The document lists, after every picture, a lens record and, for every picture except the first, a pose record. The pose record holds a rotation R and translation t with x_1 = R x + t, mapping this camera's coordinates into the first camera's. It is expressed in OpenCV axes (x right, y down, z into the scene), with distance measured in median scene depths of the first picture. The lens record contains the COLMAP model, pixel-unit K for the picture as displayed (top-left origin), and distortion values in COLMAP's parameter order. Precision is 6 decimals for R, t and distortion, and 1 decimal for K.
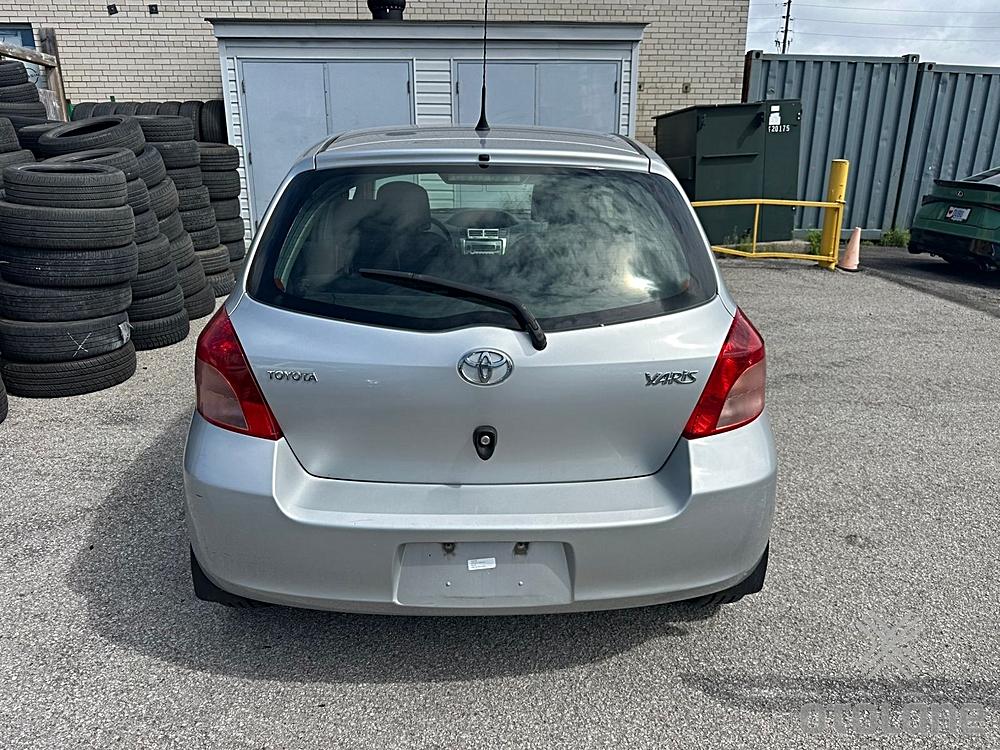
lens RADIAL K [[707.4, 0, 503.9], [0, 707.4, 367.2], [0, 0, 1]] dist [0.019863, -0.026403]
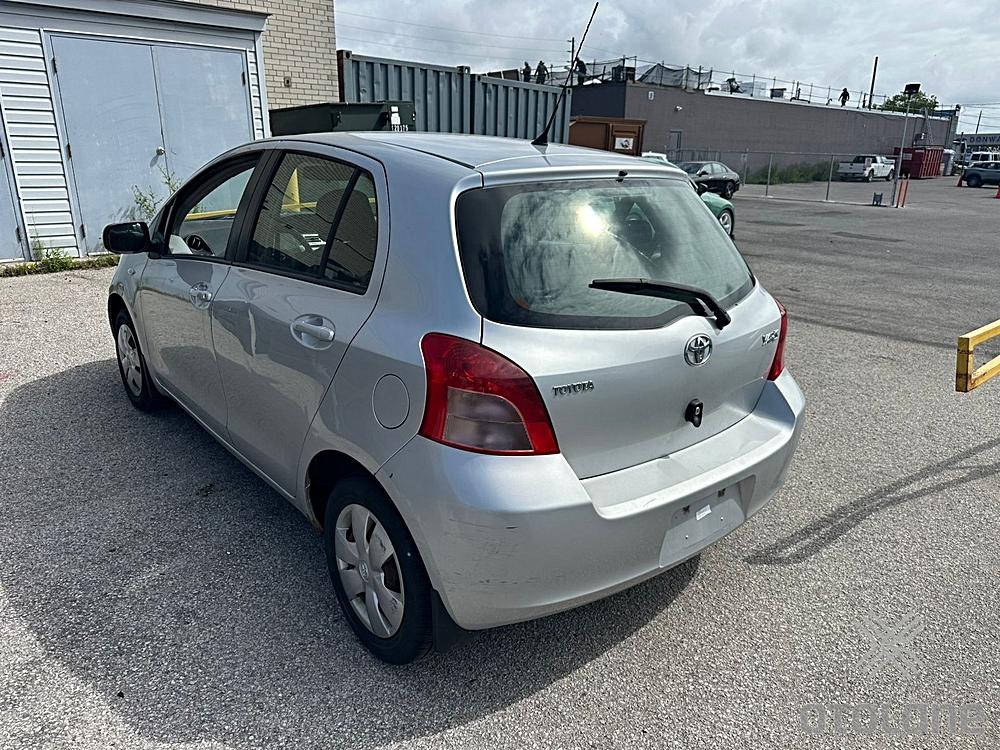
lens RADIAL K [[694.7, 0, 500.0], [0, 694.7, 375.0], [0, 0, 1]] dist [0.033901, -0.033729]
pose [[0.788096, -0.181370, 0.588226, -0.197753], [0.164968, 0.982881, 0.082035, -0.022241], [-0.593035, 0.032386, 0.804525, 0.049406]]
